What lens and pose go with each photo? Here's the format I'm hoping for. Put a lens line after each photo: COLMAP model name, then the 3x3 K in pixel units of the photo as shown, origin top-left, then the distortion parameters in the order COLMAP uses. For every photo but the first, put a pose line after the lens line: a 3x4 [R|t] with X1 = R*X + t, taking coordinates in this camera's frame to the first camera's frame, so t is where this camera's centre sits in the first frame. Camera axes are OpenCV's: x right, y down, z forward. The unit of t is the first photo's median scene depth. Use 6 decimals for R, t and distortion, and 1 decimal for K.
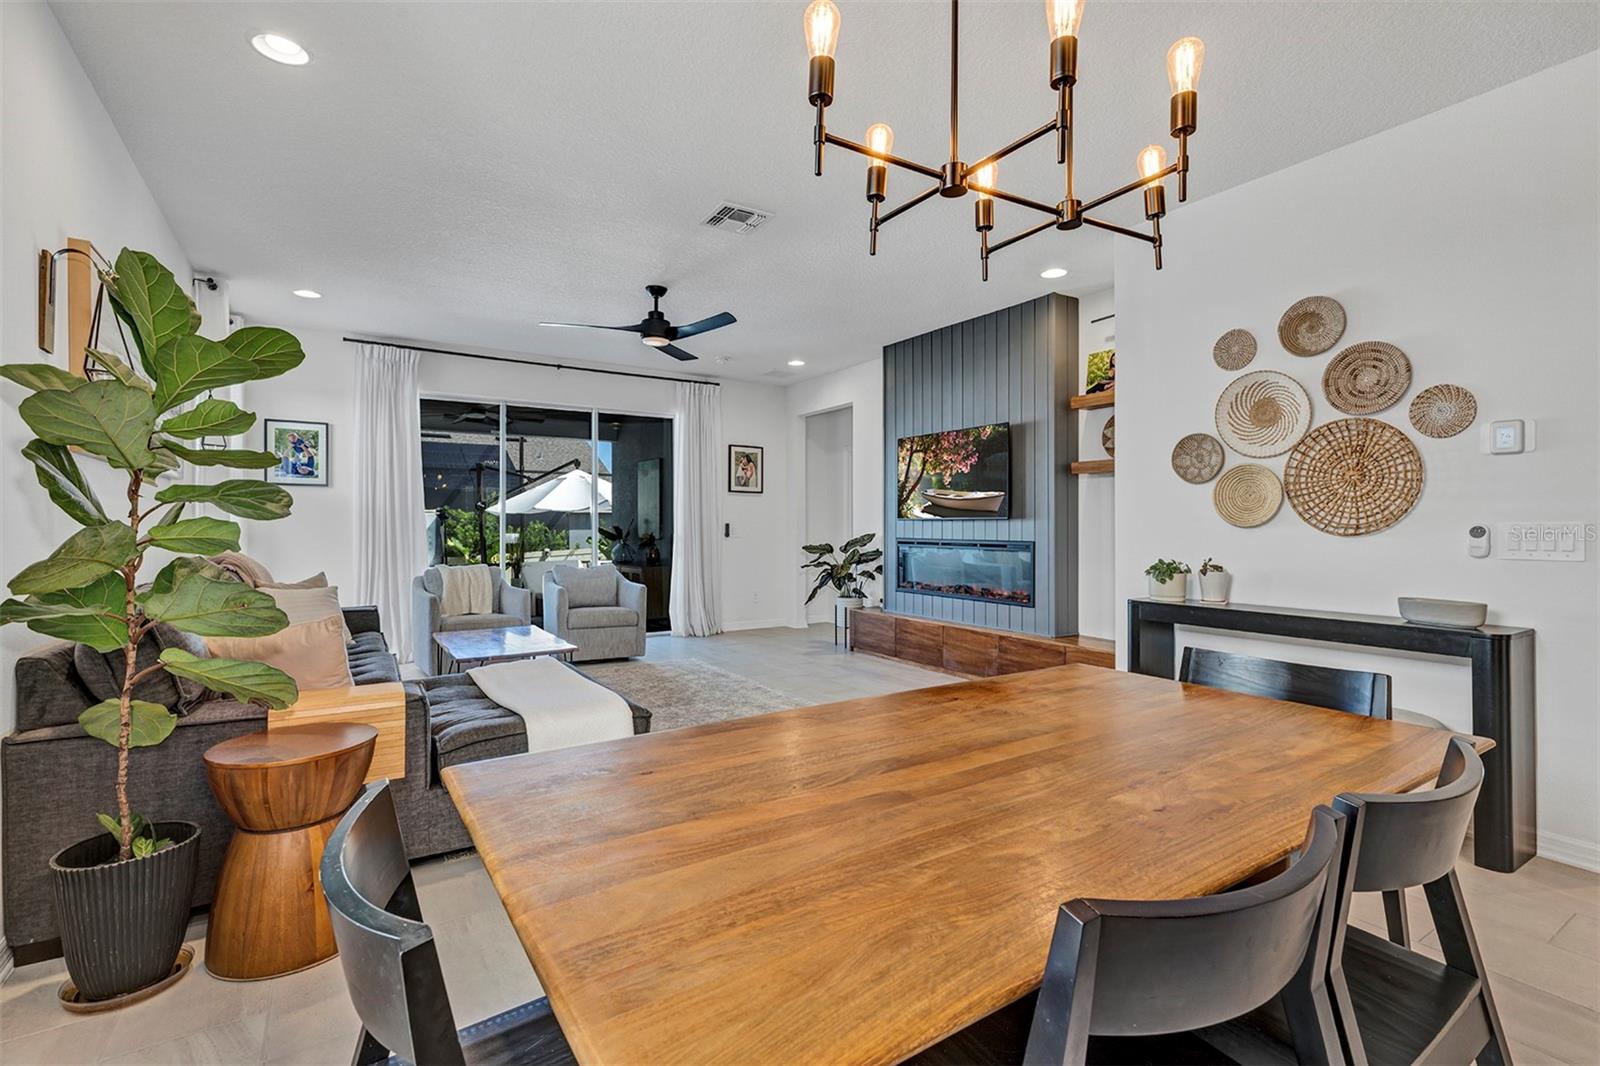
lens RADIAL K [[725.2, 0, 809.2], [0, 725.2, 522.0], [0, 0, 1]] dist [0.004239, -0.000366]
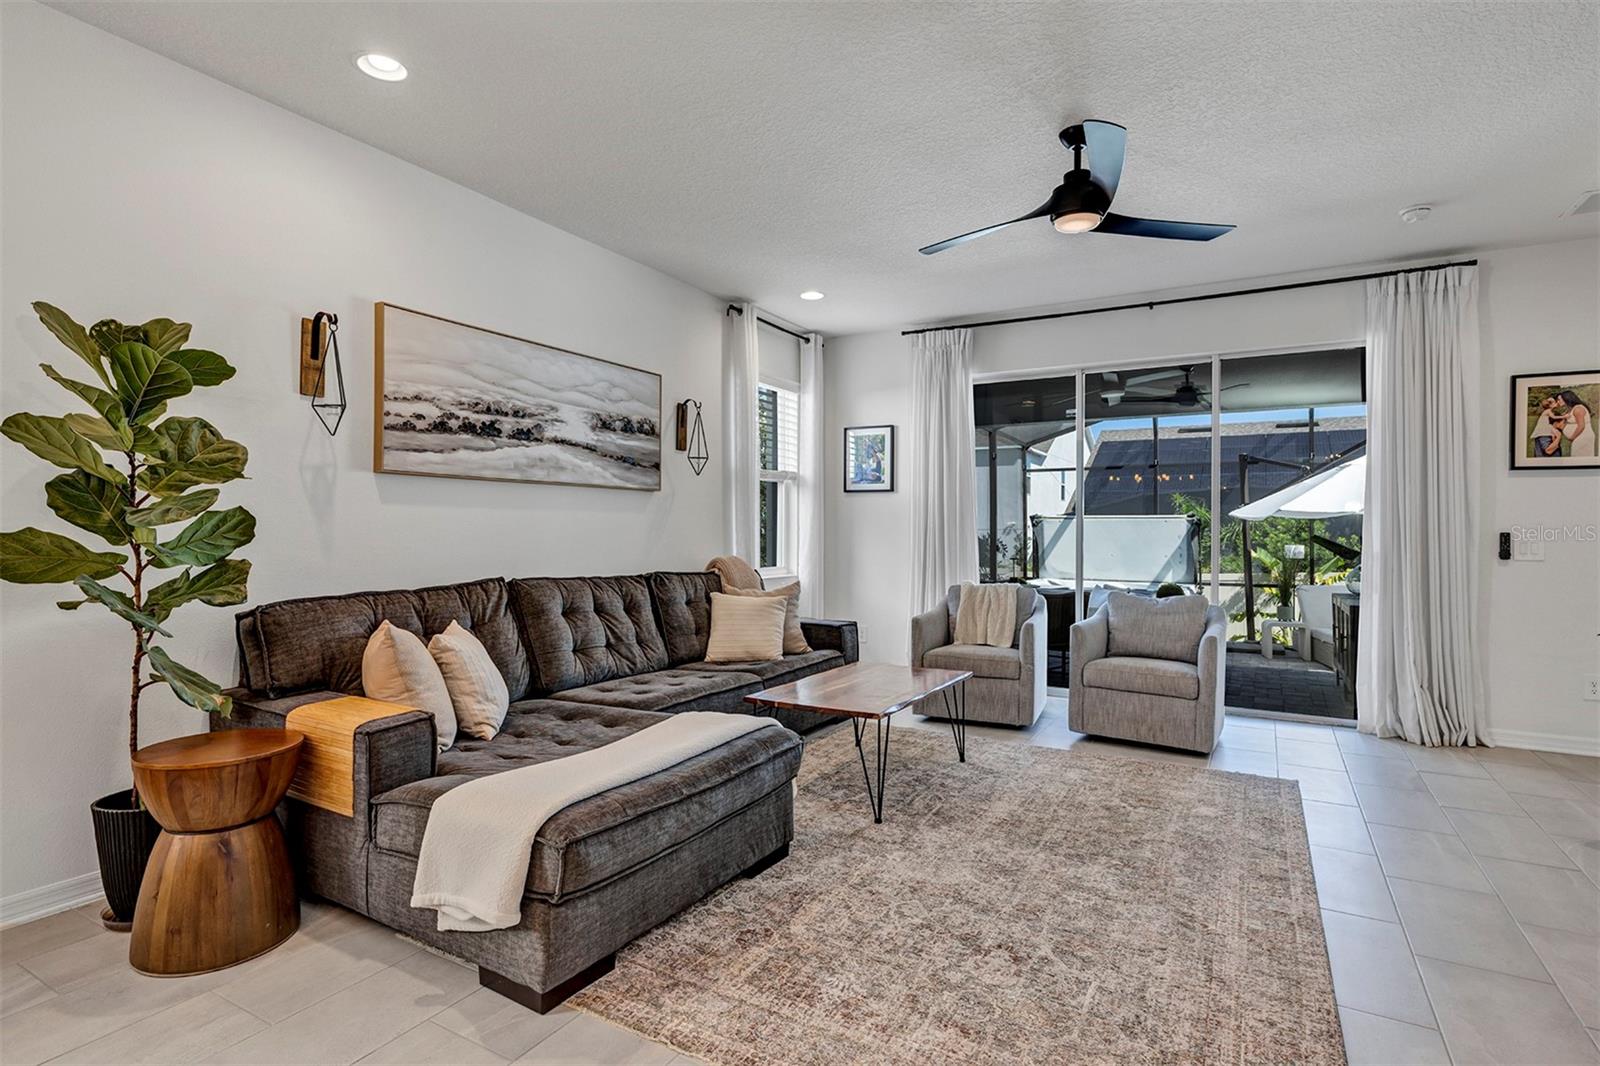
lens RADIAL K [[799.6, 0, 795.9], [0, 799.6, 531.4], [0, 0, 1]] dist [0.000061, -0.000457]
pose [[0.448470, 0.004248, -0.893788, 0.169515], [-0.000999, 0.999990, 0.004252, -0.000826], [0.893797, -0.001014, 0.448470, 0.322744]]
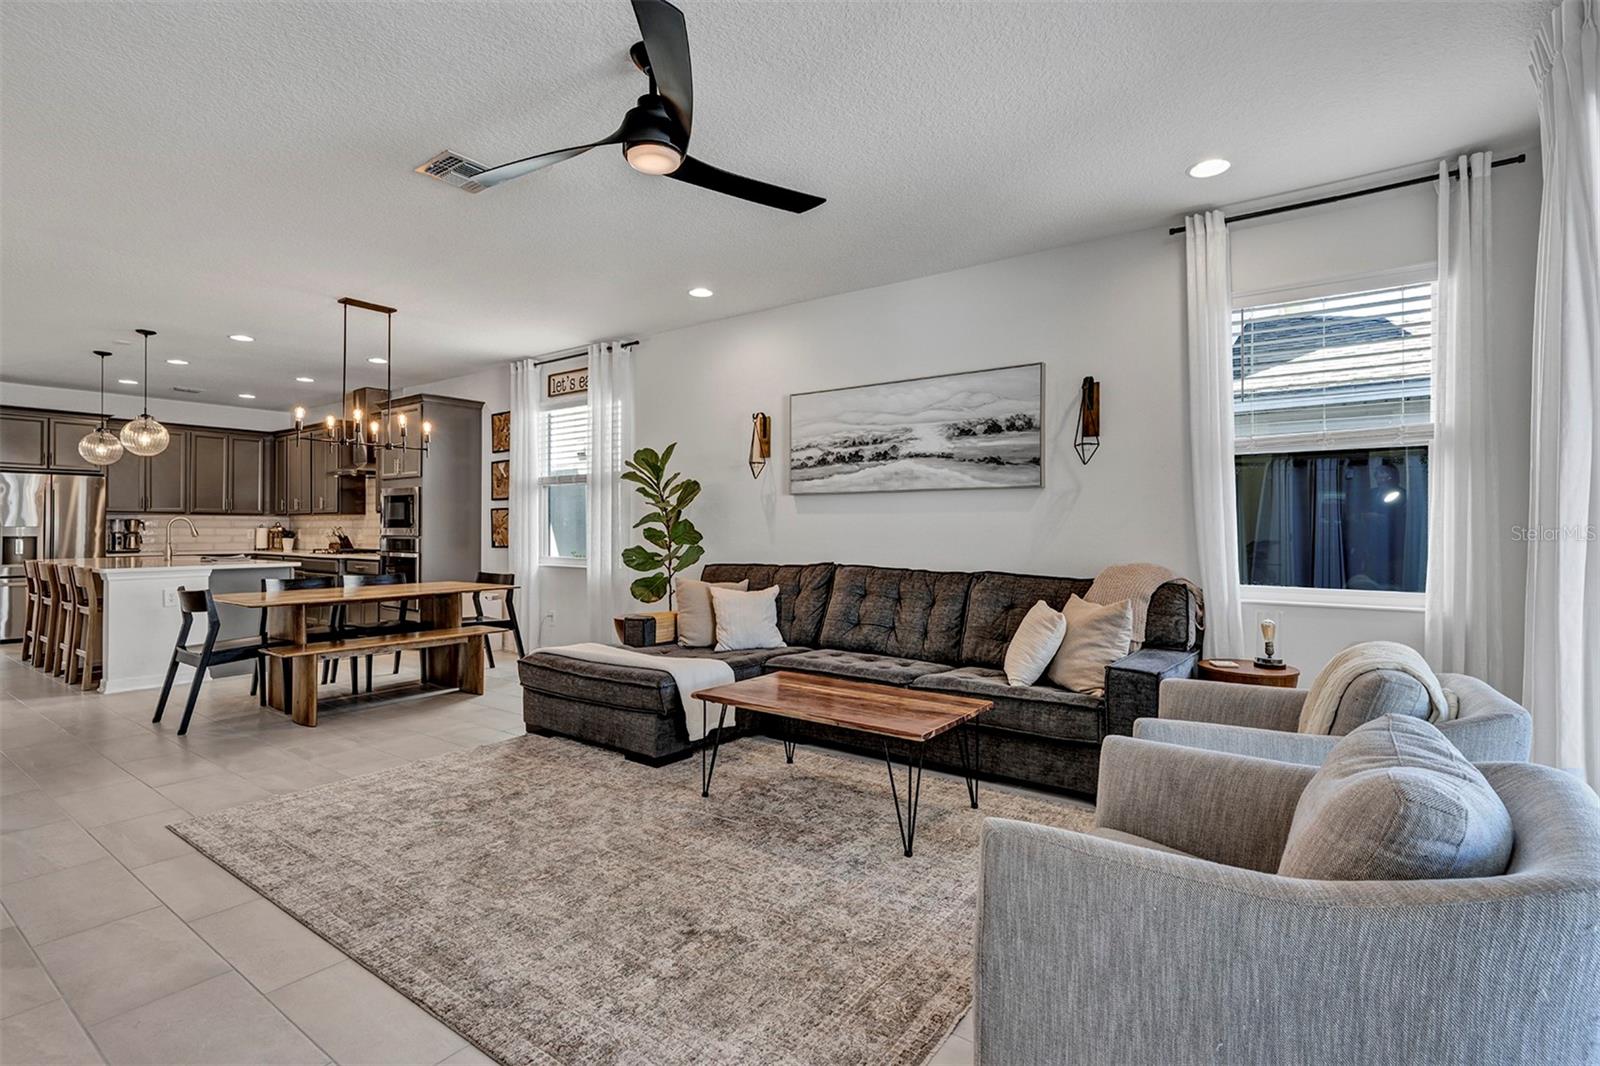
lens RADIAL K [[754.9, 0, 794.9], [0, 754.9, 522.9], [0, 0, 1]] dist [0.003637, 0.002782]
pose [[-0.935145, 0.001924, -0.354261, -0.075533], [0.004874, 0.999960, -0.007435, -0.000144], [0.354232, -0.008680, -0.935117, 0.965174]]
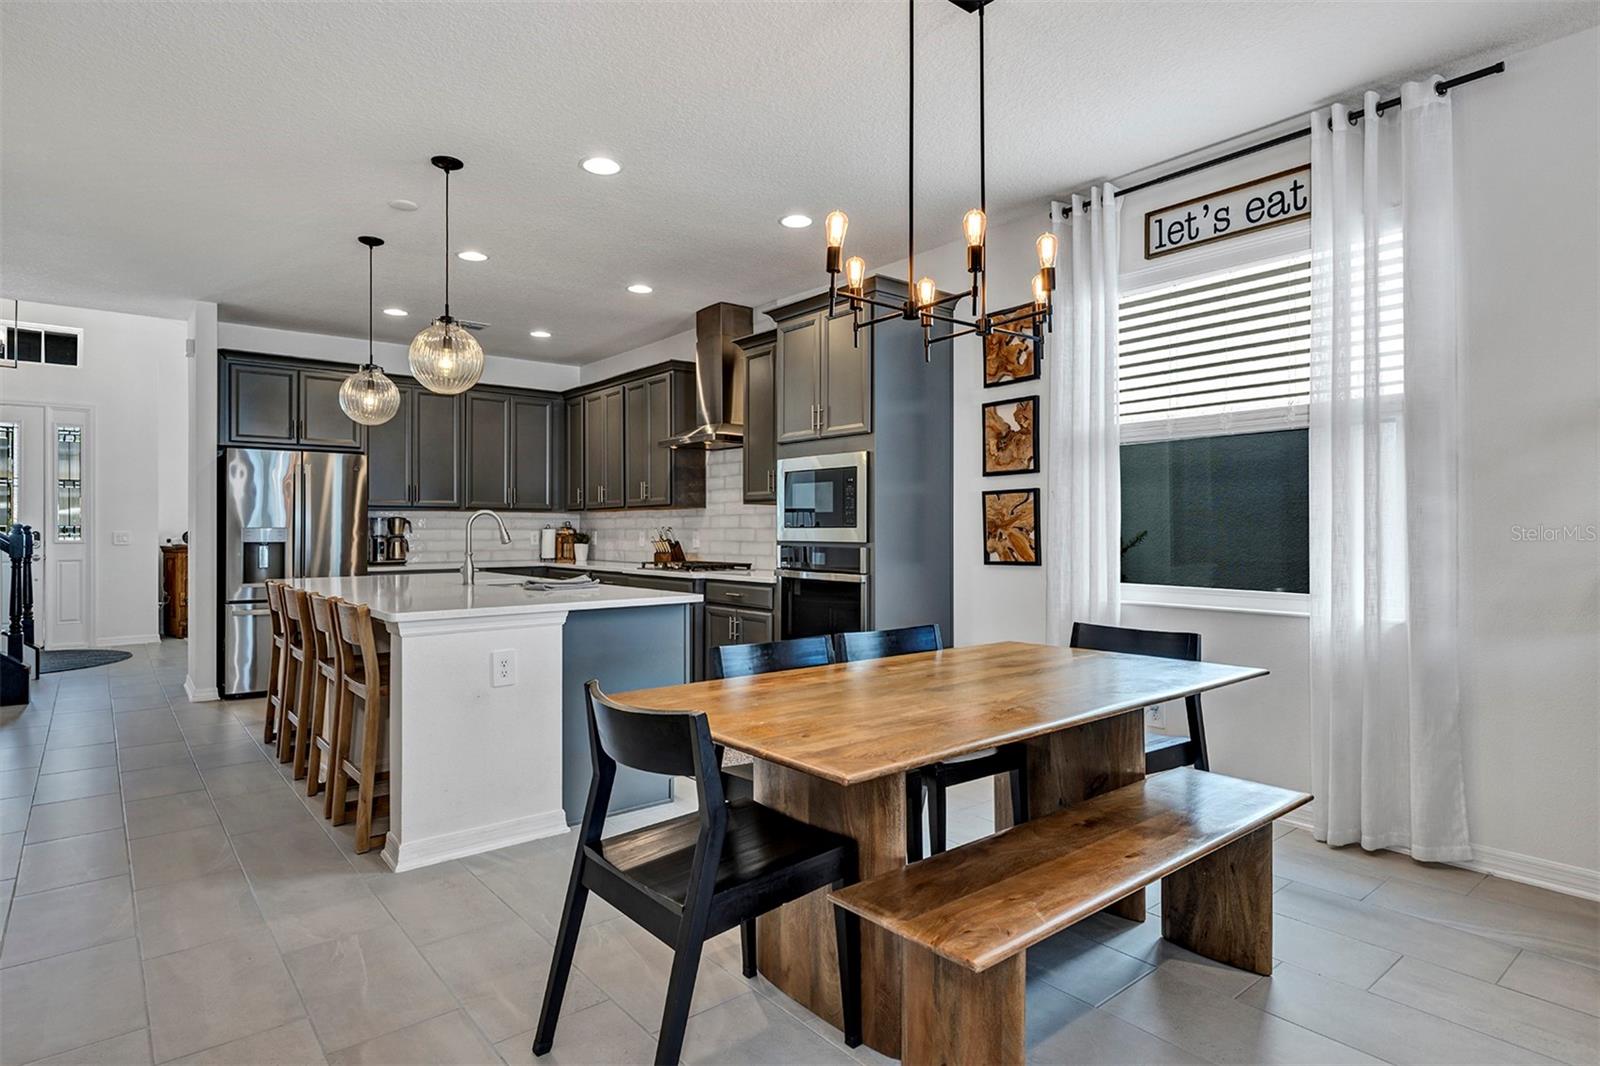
lens RADIAL K [[844.6, 0, 811.7], [0, 844.6, 525.3], [0, 0, 1]] dist [0.001377, 0.001035]
pose [[-0.991403, 0.005739, -0.130717, 0.140276], [0.006778, 0.999949, -0.007510, -0.000634], [0.130667, -0.008331, -0.991391, 0.475264]]
